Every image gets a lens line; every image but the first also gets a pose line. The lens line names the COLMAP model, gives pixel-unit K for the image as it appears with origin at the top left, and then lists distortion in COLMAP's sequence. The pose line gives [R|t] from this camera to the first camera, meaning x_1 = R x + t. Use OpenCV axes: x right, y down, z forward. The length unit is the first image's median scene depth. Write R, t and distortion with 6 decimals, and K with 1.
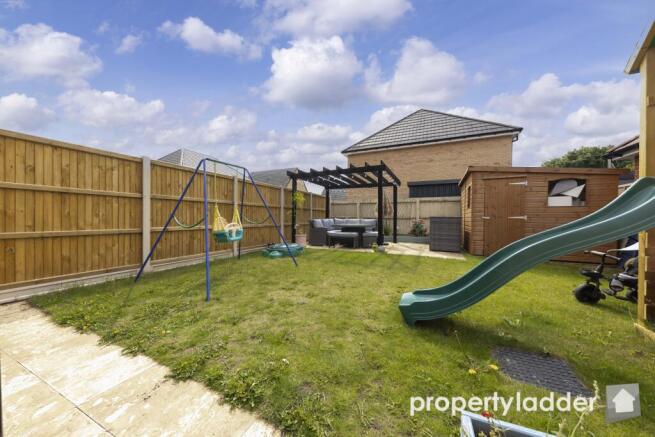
lens RADIAL K [[230.7, 0, 325.9], [0, 230.7, 218.8], [0, 0, 1]] dist [0.000286, -0.000105]
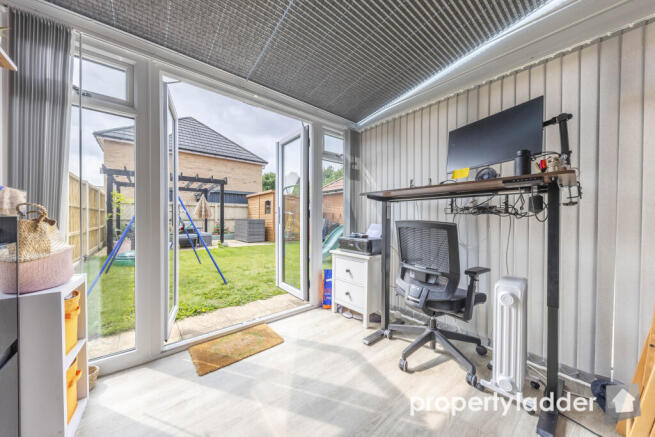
lens RADIAL K [[230.7, 0, 325.9], [0, 230.7, 218.8], [0, 0, 1]] dist [0.000286, -0.000105]
pose [[0.418514, -0.011104, 0.908143, -0.437147], [-0.000684, 0.999921, 0.012541, -0.019544], [-0.908210, -0.005870, 0.418473, -0.044583]]
